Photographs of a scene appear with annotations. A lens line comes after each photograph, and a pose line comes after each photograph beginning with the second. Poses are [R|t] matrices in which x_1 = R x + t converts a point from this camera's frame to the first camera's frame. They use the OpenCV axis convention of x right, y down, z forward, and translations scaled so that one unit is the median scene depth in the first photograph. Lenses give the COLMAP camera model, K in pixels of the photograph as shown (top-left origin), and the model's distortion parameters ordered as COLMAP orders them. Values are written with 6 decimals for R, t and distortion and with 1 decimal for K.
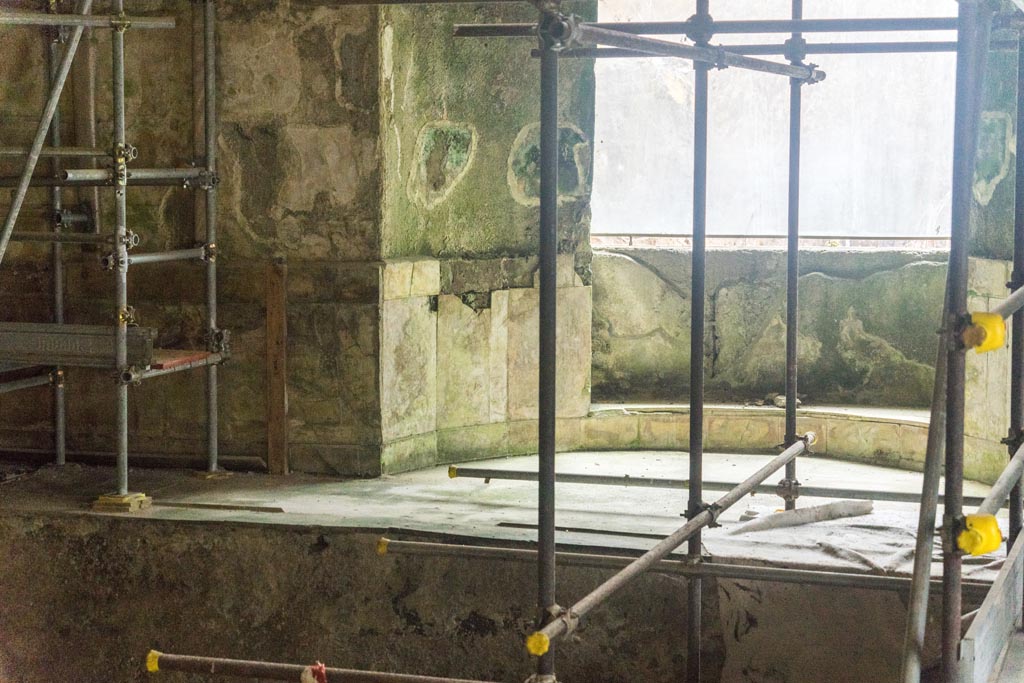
lens RADIAL K [[1964.4, 0, 513.1], [0, 1964.4, 365.9], [0, 0, 1]] dist [0.131285, 0.000000]
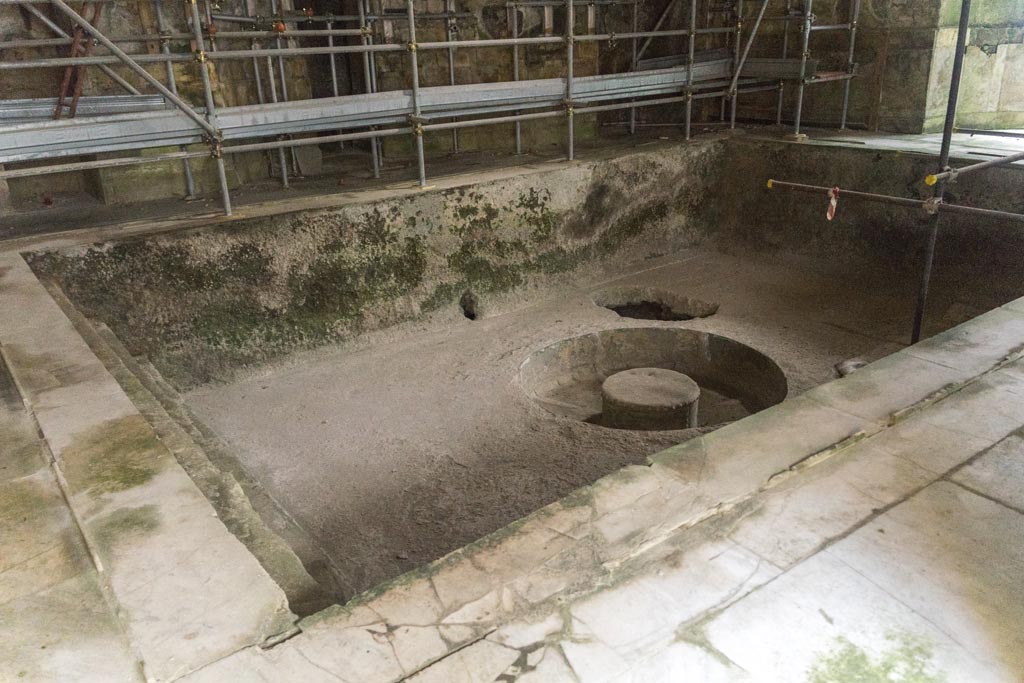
lens RADIAL K [[824.2, 0, 524.2], [0, 824.2, 356.2], [0, 0, 1]] dist [0.053025, -0.067124]
pose [[0.837908, 0.171076, -0.518307, 0.084399], [-0.020195, 0.958677, 0.283779, 0.040293], [0.545437, -0.227314, 0.806738, -0.042388]]
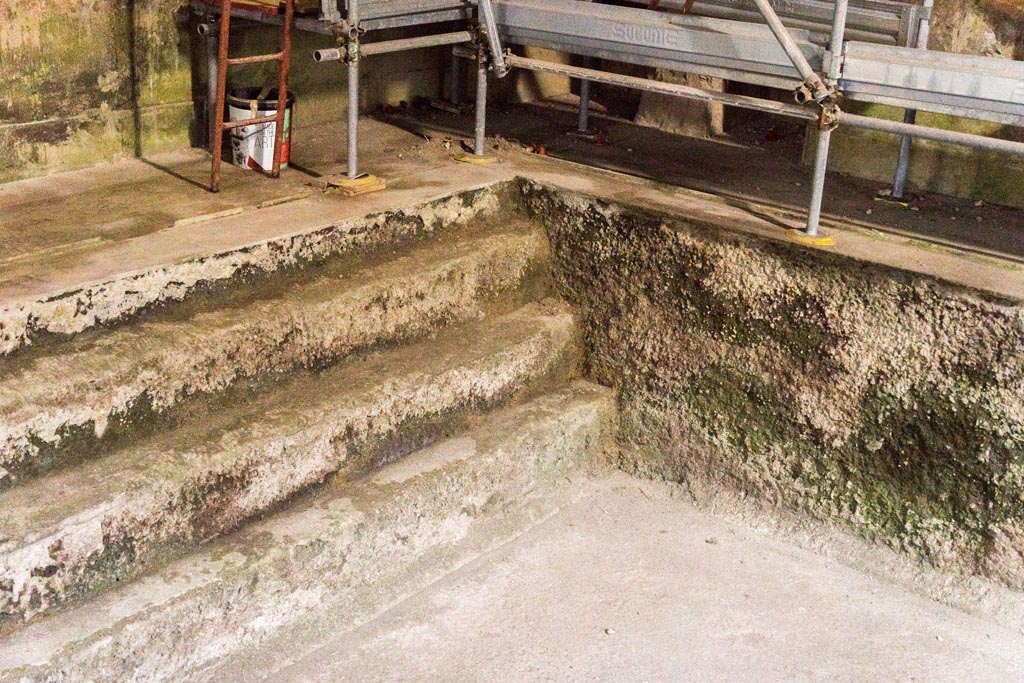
lens RADIAL K [[1441.7, 0, 508.3], [0, 1441.7, 333.0], [0, 0, 1]] dist [0.098587, 0.000000]
pose [[-0.330537, 0.297310, -0.895741, 0.130847], [-0.152042, 0.919916, 0.361438, -0.036286], [0.931466, 0.255659, -0.258862, 0.418855]]
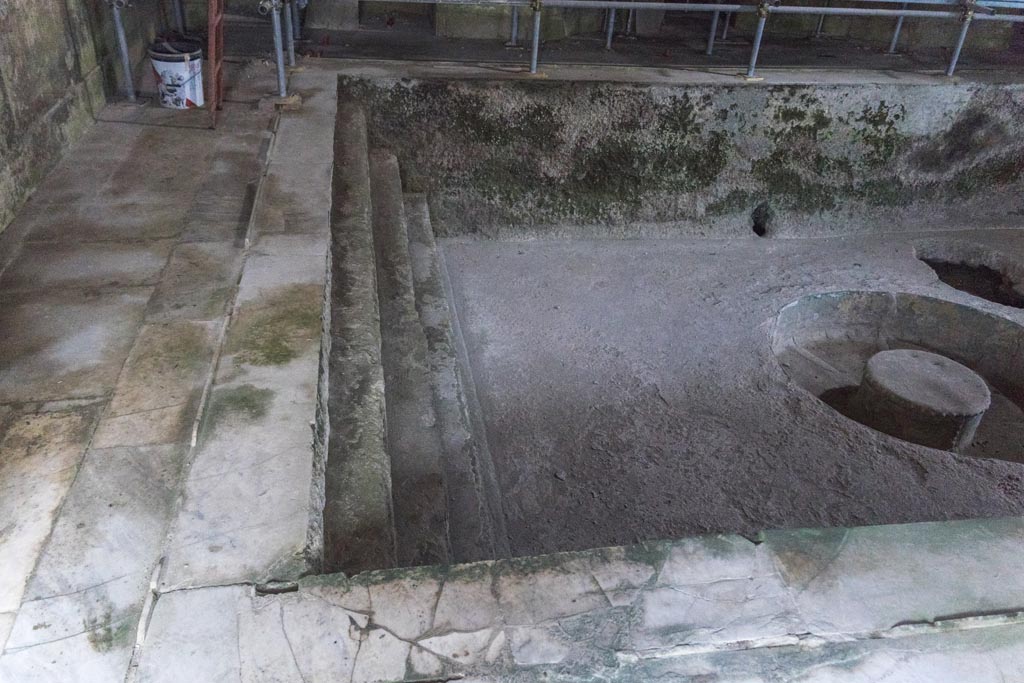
lens RADIAL K [[824.2, 0, 512.9], [0, 824.2, 348.9], [0, 0, 1]] dist [0.053025, -0.067124]
pose [[0.486750, 0.482749, -0.728031, 0.090654], [-0.147606, 0.866893, 0.476139, 0.008041], [0.860980, -0.124299, 0.493217, 0.027299]]
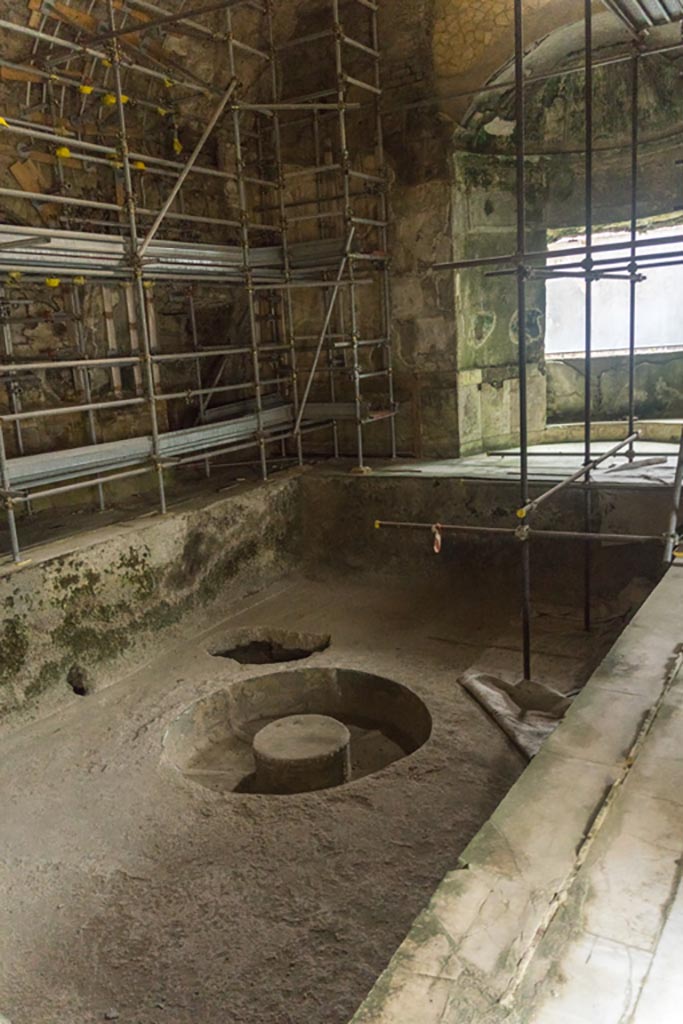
lens RADIAL K [[824.2, 0, 346.0], [0, 824.2, 513.7], [0, 0, 1]] dist [0.053025, -0.067124]
pose [[0.978053, -0.025300, -0.206814, 0.006741], [0.048466, 0.992998, 0.107729, 0.006699], [0.202640, -0.115388, 0.972431, -0.065893]]
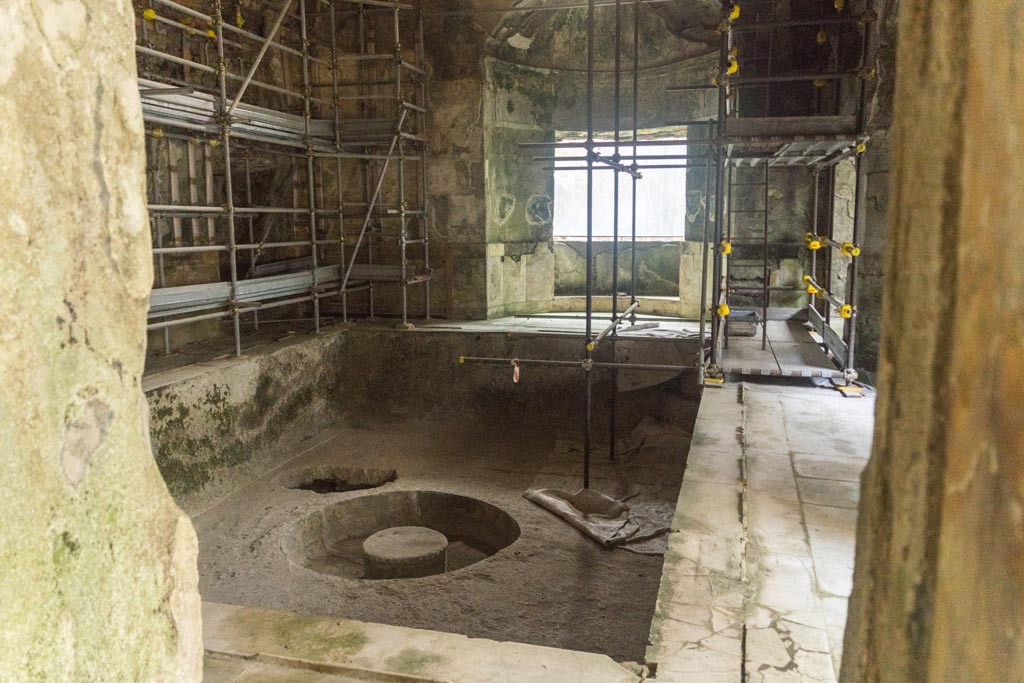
lens RADIAL K [[824.2, 0, 525.9], [0, 824.2, 340.3], [0, 0, 1]] dist [0.053025, -0.067124]
pose [[0.995891, -0.019719, 0.088384, -0.117936], [0.016396, 0.999137, 0.038170, 0.041694], [-0.089061, -0.036564, 0.995355, -0.194640]]
